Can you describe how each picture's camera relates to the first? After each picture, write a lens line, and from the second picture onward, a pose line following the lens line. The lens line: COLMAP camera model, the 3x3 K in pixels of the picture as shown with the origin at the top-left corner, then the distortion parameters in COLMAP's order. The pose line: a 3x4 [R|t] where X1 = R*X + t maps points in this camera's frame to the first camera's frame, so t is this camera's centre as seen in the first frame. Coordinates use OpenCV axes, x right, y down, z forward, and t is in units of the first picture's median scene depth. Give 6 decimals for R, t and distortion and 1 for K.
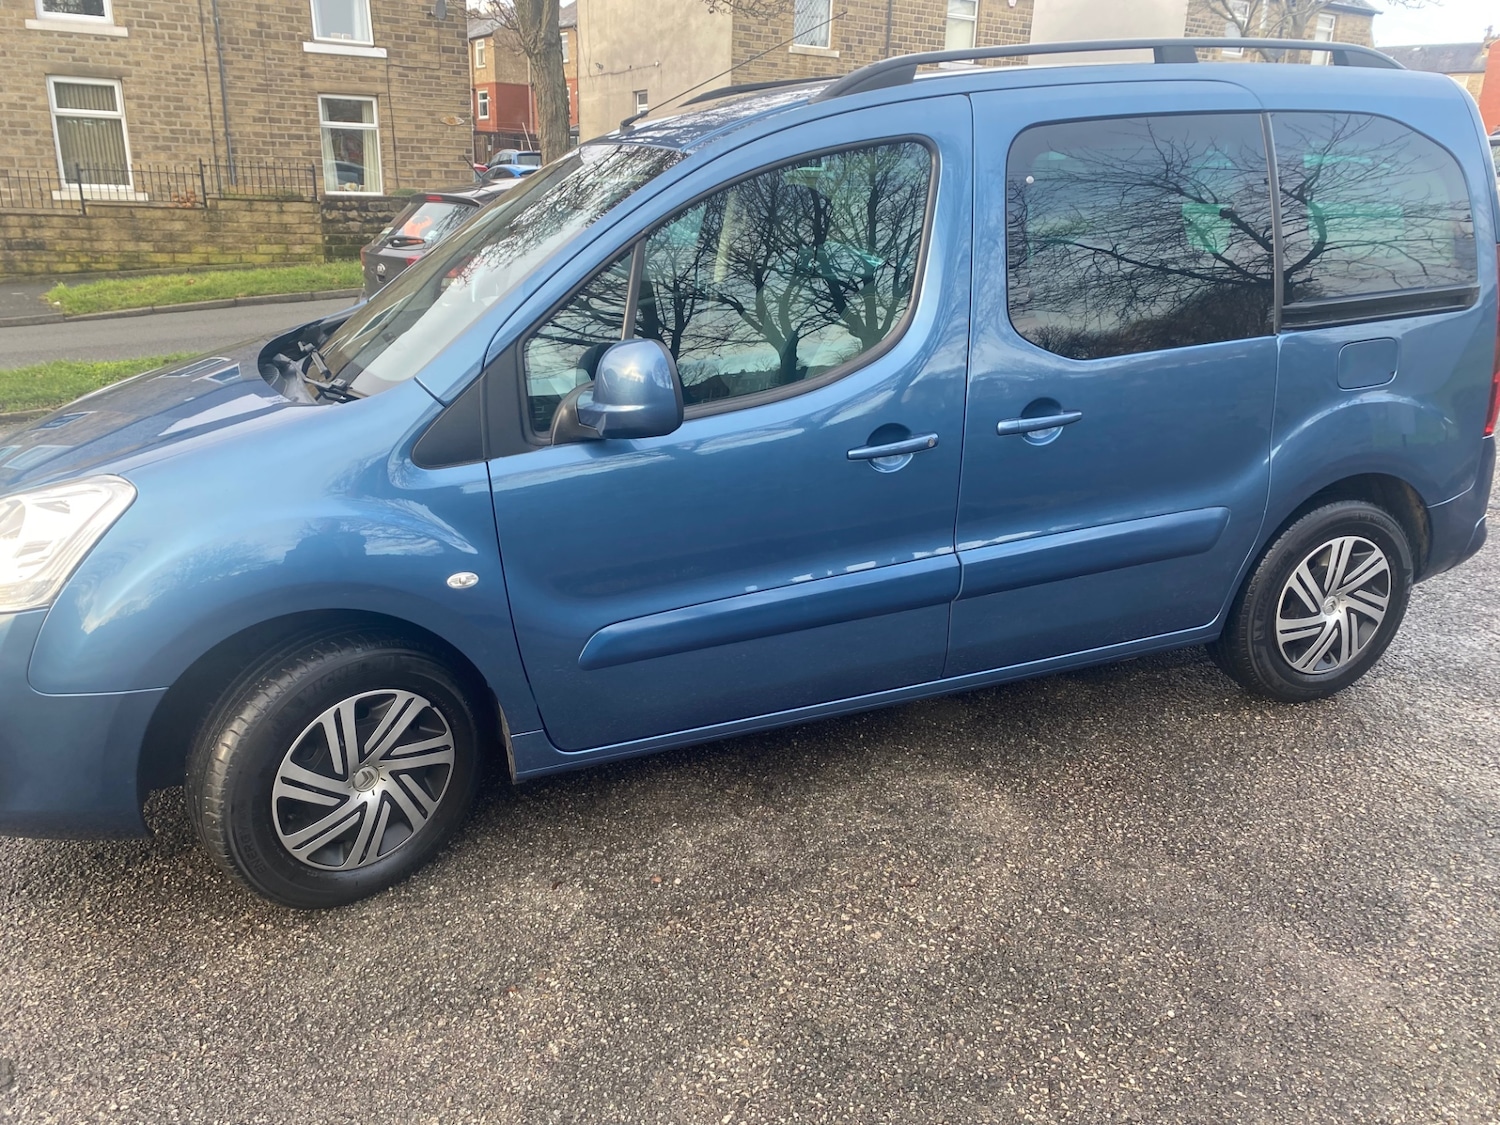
lens RADIAL K [[1140.5, 0, 736.9], [0, 1140.5, 559.1], [0, 0, 1]] dist [0.023203, -0.019553]
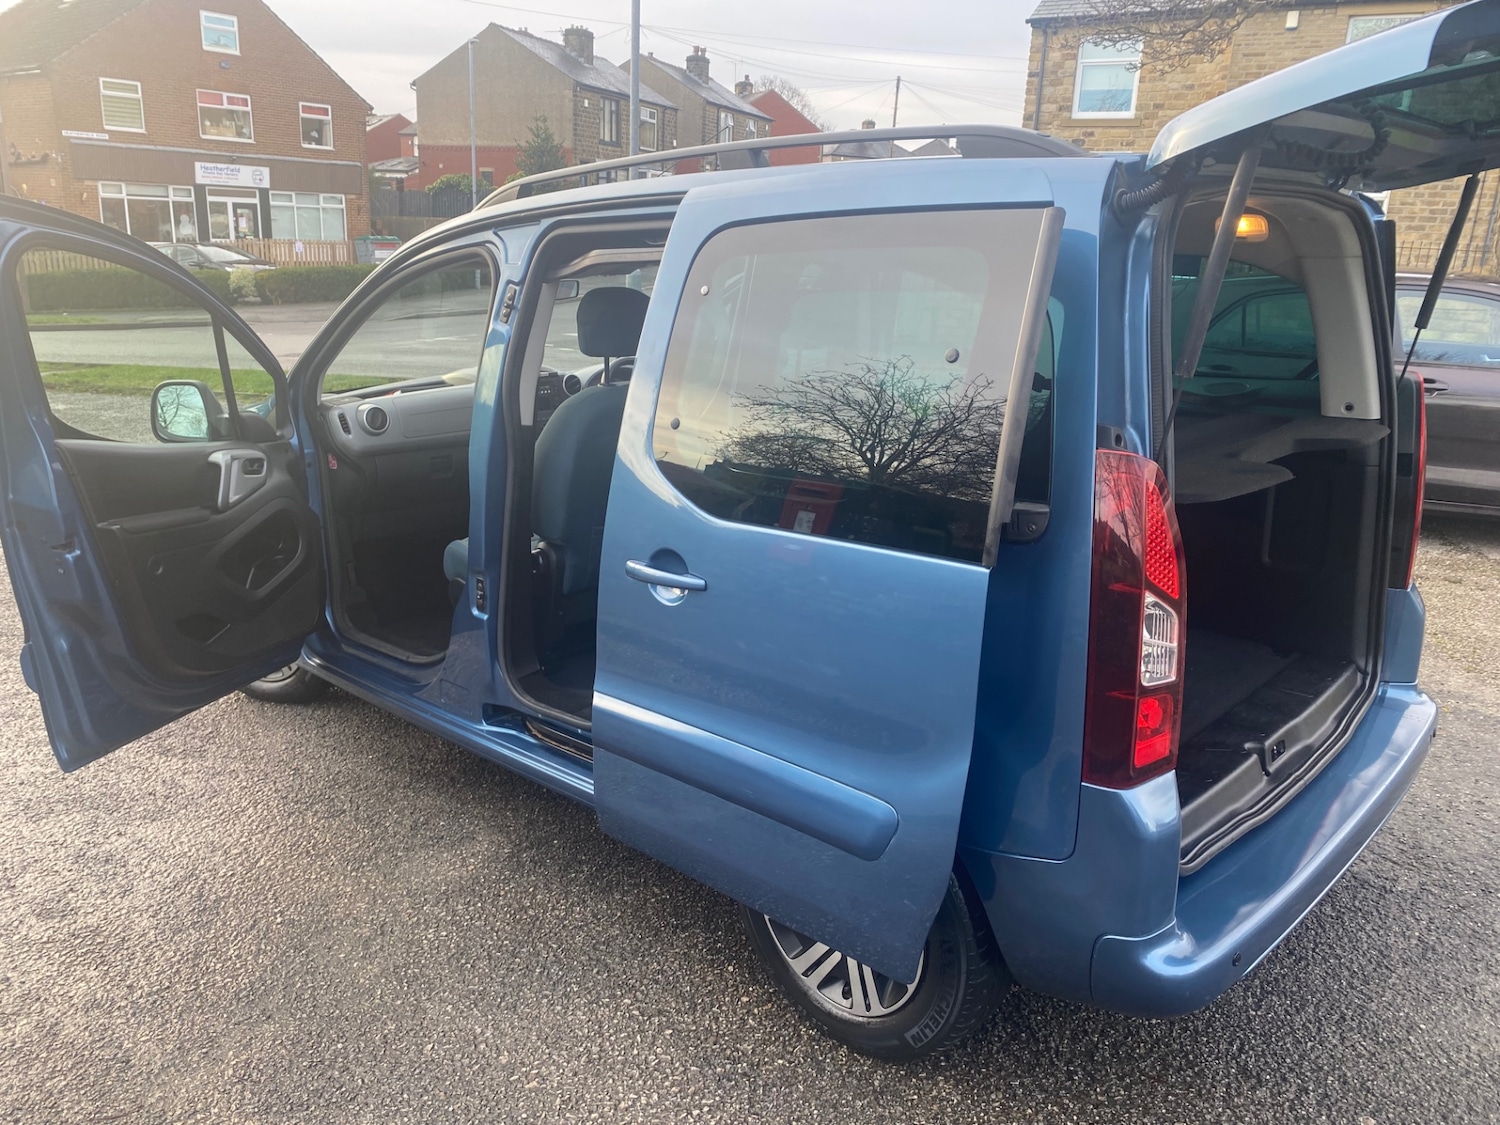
lens RADIAL K [[1141.3, 0, 748.9], [0, 1141.3, 543.7], [0, 0, 1]] dist [0.030991, -0.029069]
pose [[0.448314, 0.235567, -0.862278, 1.044688], [-0.297652, 0.948939, 0.104487, -0.228163], [0.842863, 0.209816, 0.495540, 0.567149]]
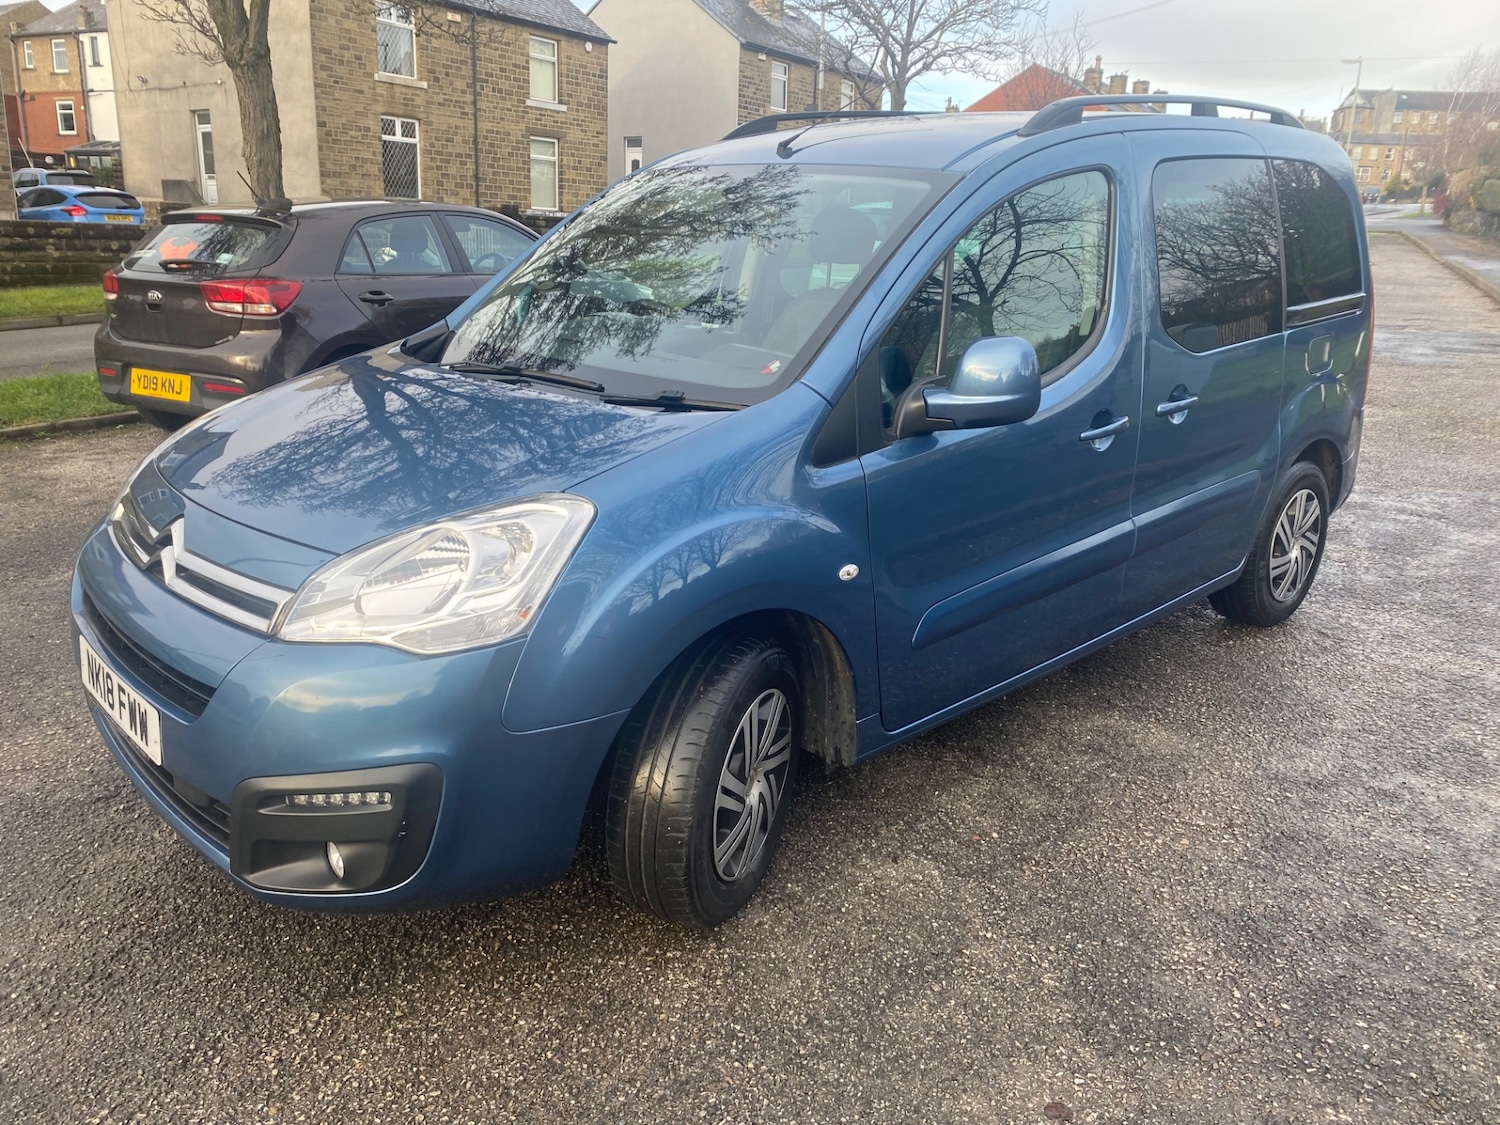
lens RADIAL K [[1140.5, 0, 764.8], [0, 1140.5, 553.0], [0, 0, 1]] dist [0.023203, -0.019553]
pose [[0.919405, -0.091625, 0.382490, -0.508983], [0.104702, 0.994412, -0.013465, 0.004805], [-0.379119, 0.052428, 0.923861, 0.048773]]
